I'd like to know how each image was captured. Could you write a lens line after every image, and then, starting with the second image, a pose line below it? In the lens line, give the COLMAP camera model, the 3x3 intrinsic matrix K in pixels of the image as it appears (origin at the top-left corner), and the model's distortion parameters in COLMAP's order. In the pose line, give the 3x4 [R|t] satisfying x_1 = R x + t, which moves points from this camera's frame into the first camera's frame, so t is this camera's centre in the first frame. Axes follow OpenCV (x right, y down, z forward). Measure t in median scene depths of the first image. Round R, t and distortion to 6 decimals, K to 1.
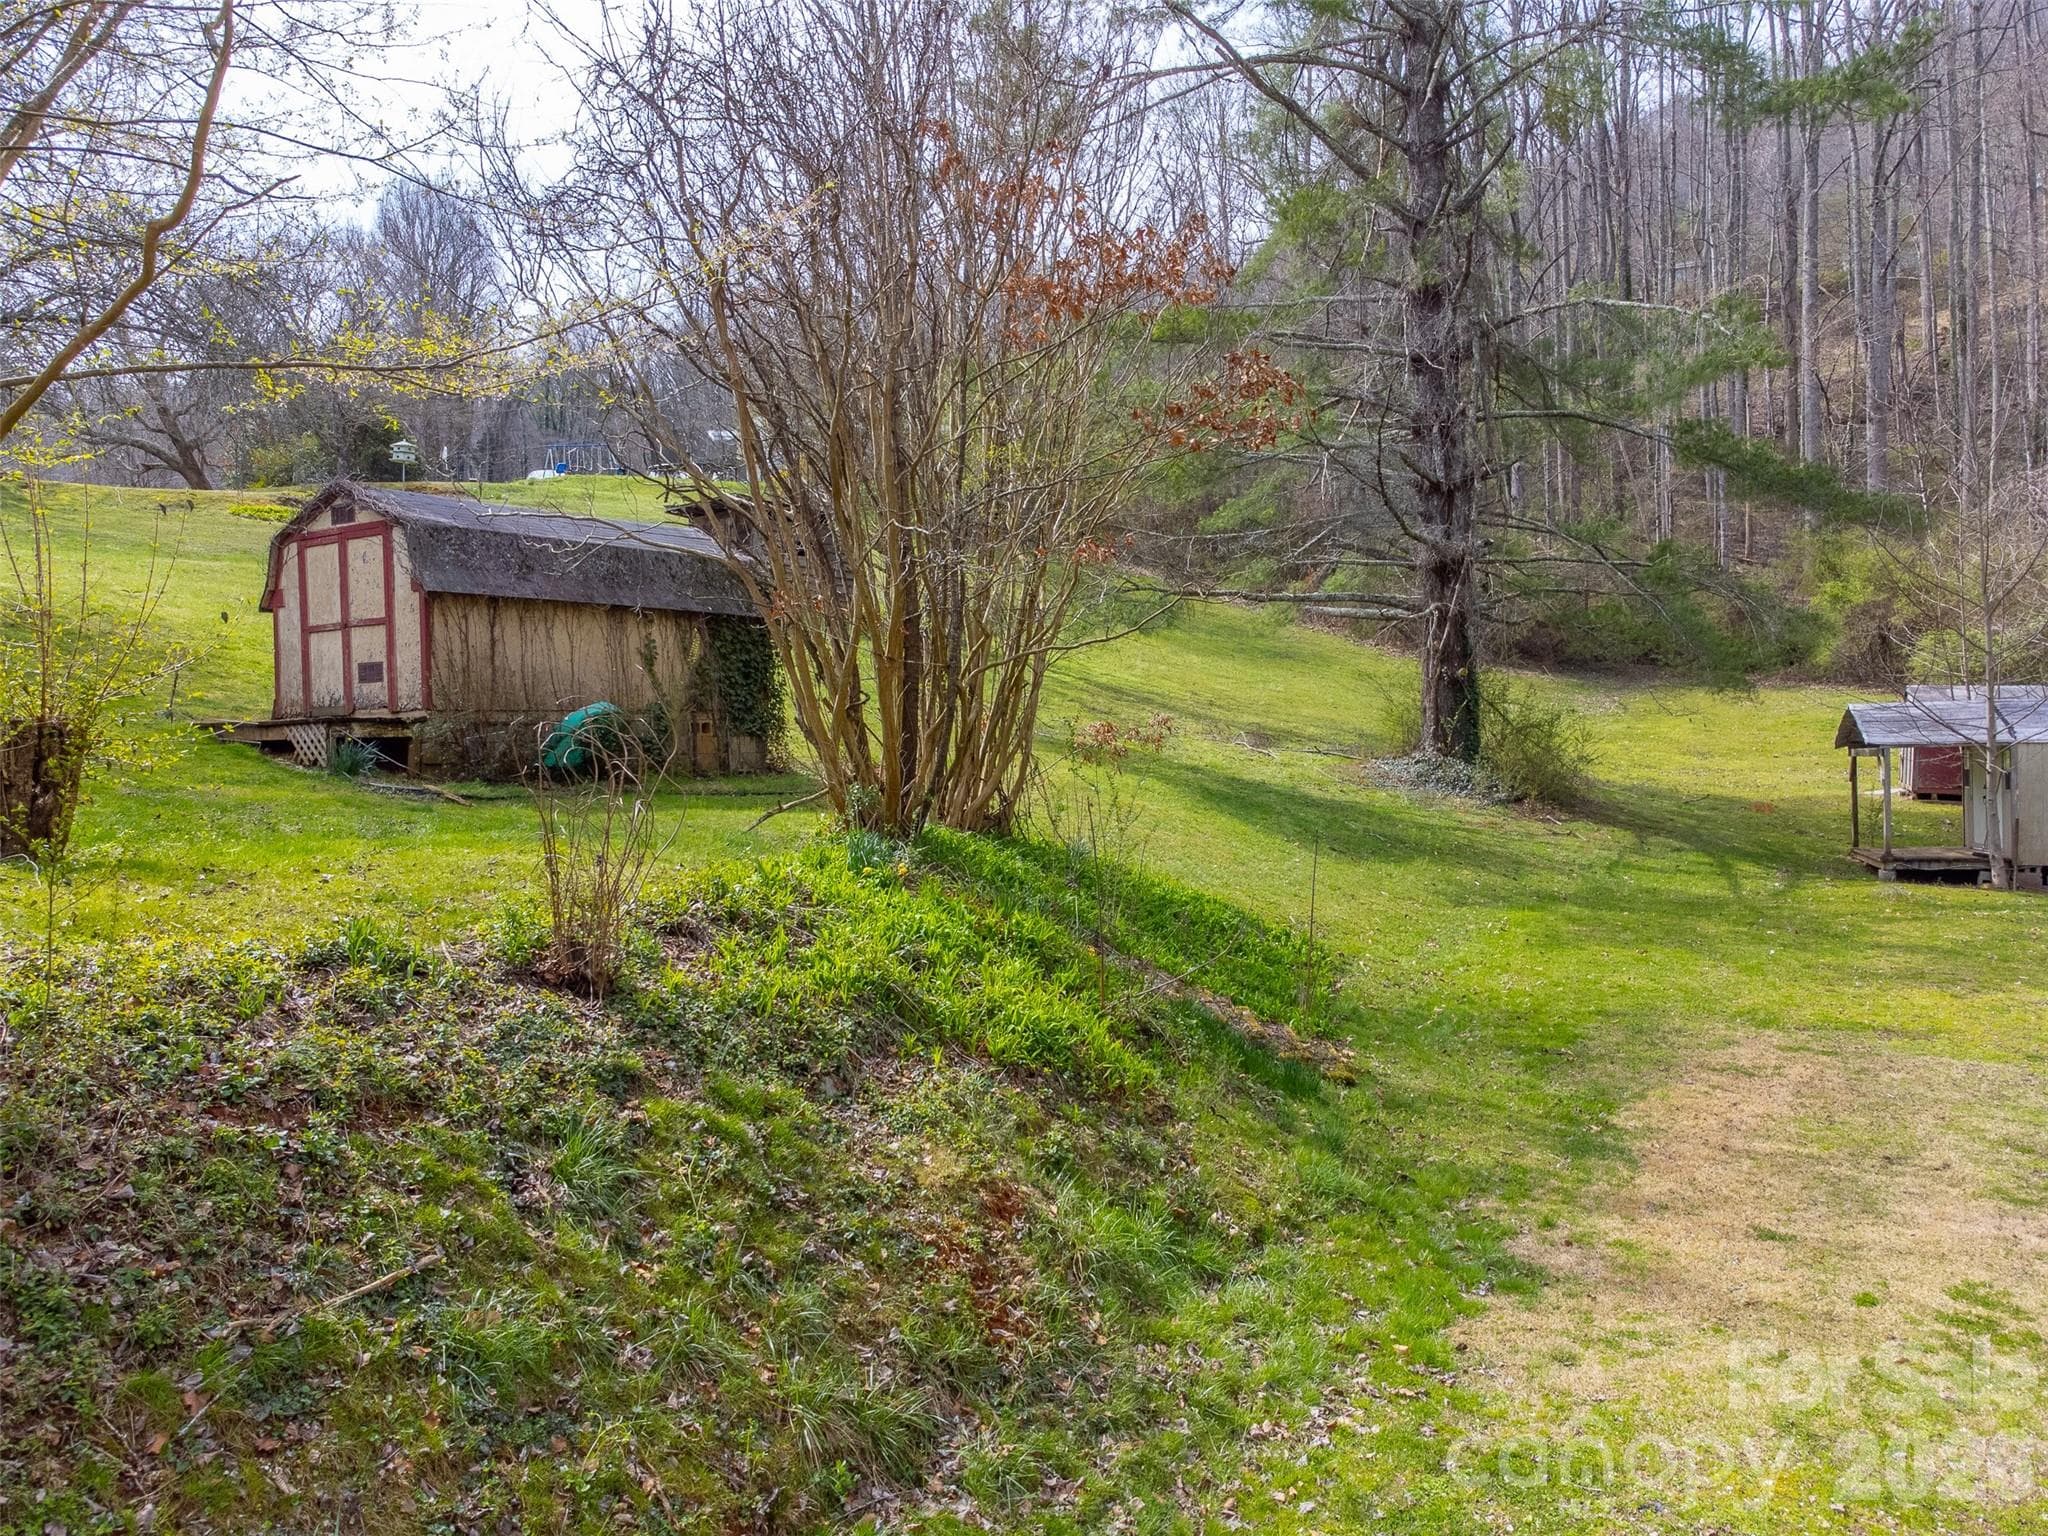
lens RADIAL K [[1524.1, 0, 992.3], [0, 1524.1, 761.6], [0, 0, 1]] dist [0.007732, 0.017058]
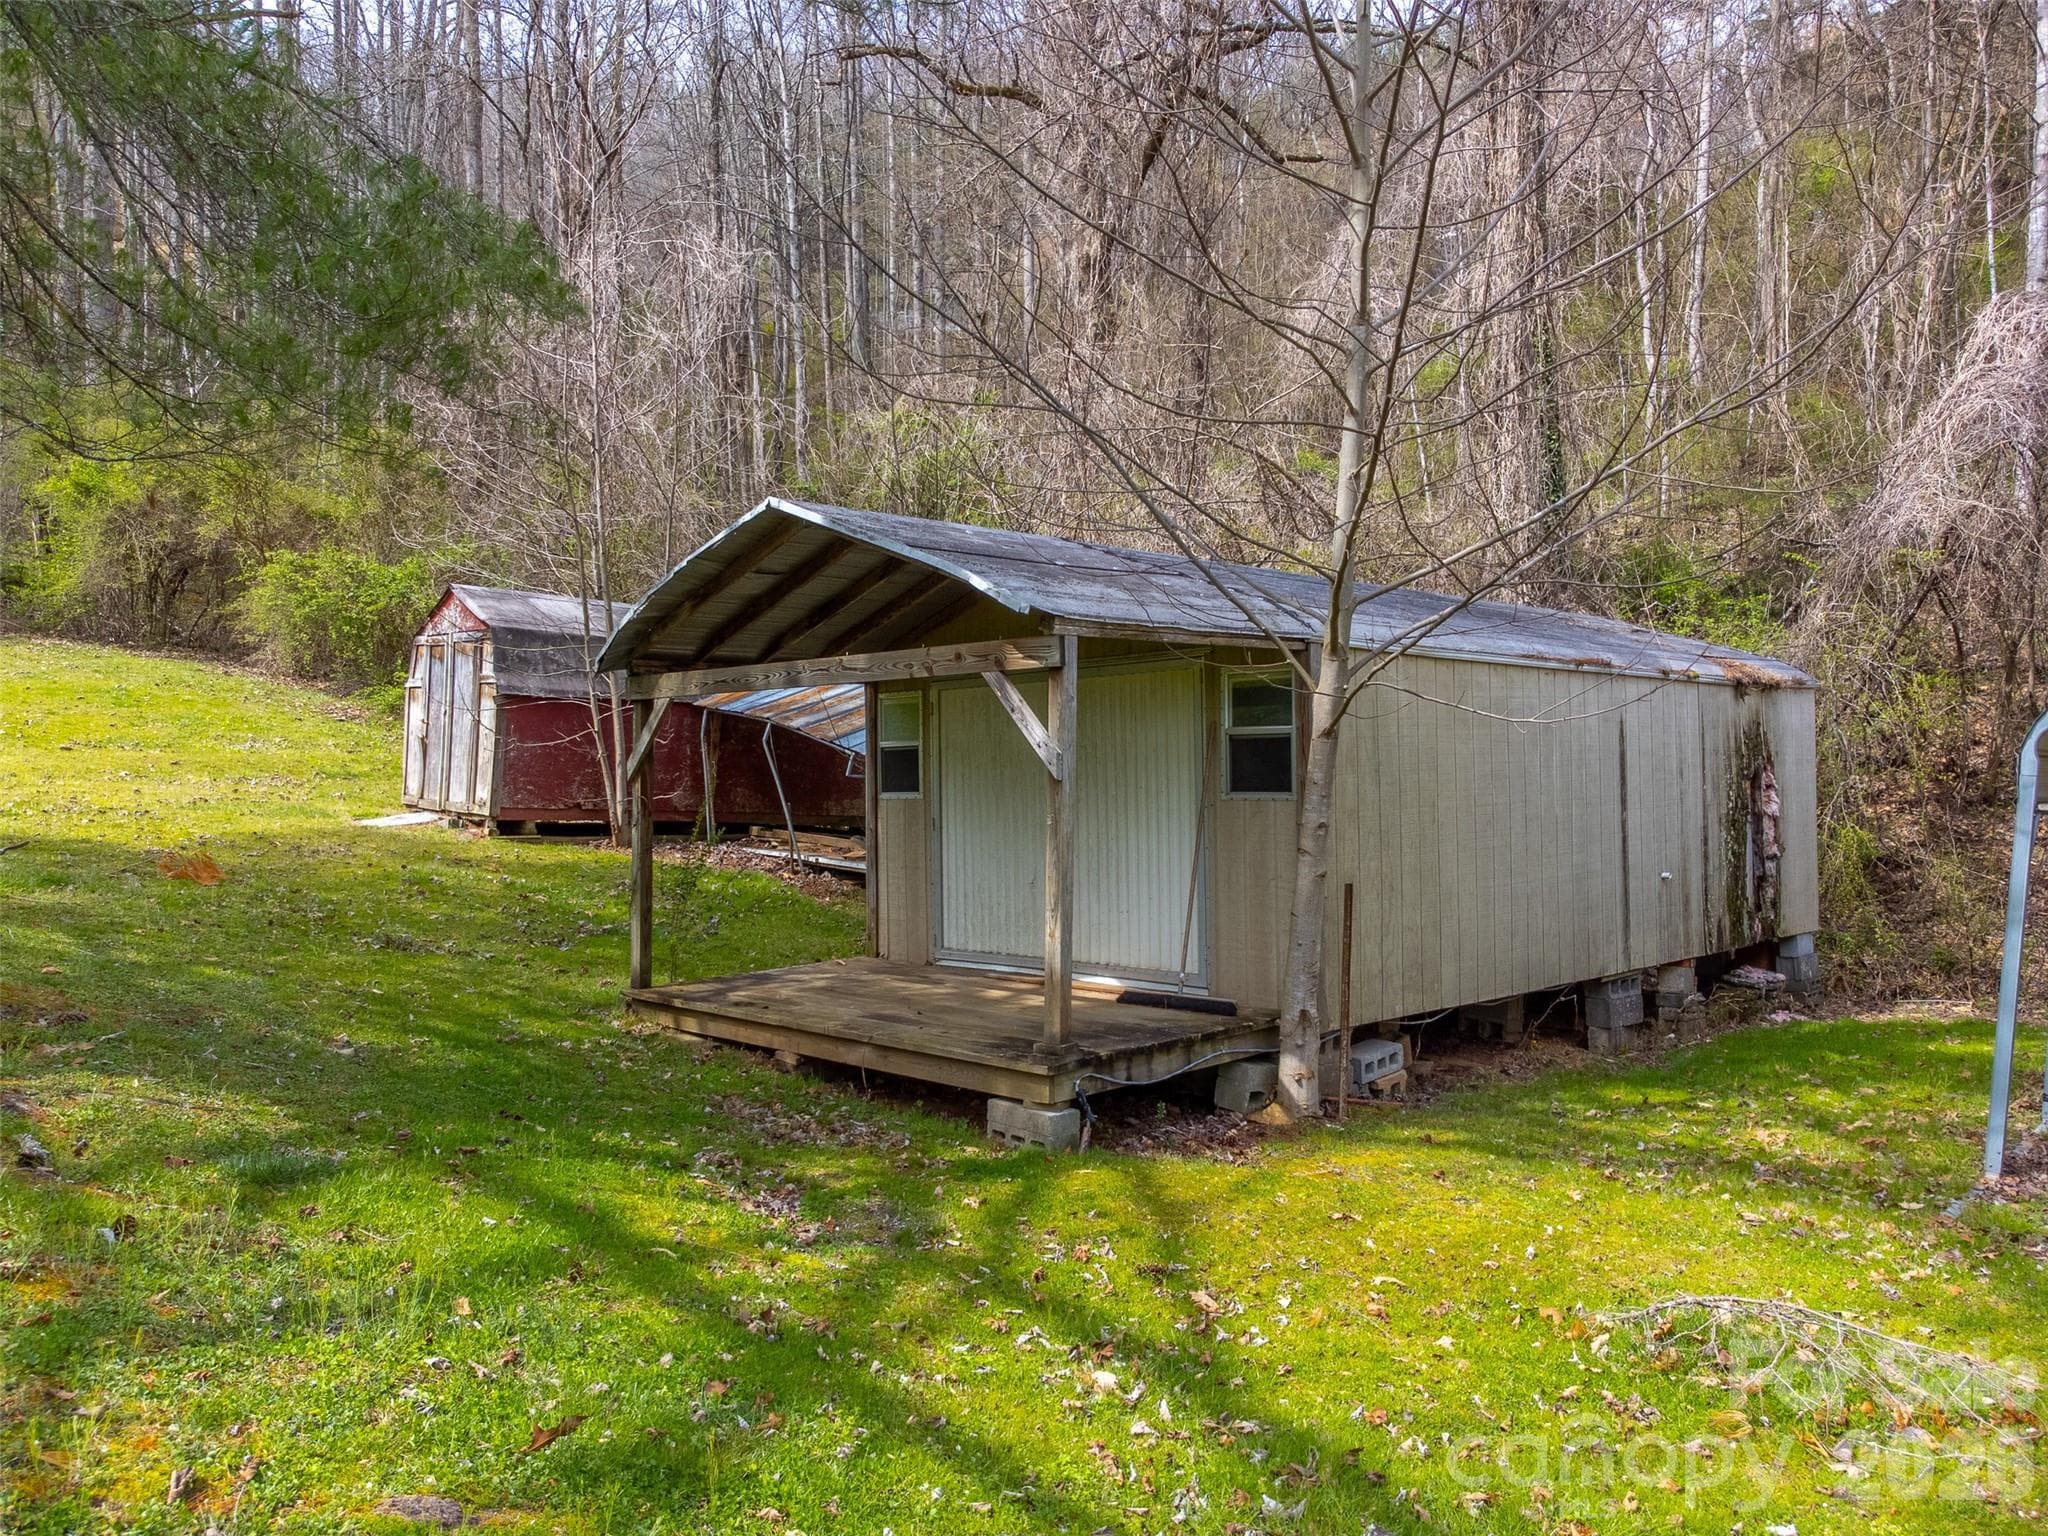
lens RADIAL K [[1524.1, 0, 1032.8], [0, 1524.1, 764.8], [0, 0, 1]] dist [0.007732, 0.017058]
pose [[0.403544, 0.027763, 0.914539, 0.314365], [0.000788, 0.999529, -0.030691, 0.020829], [-0.914960, 0.013105, 0.403332, 0.790040]]
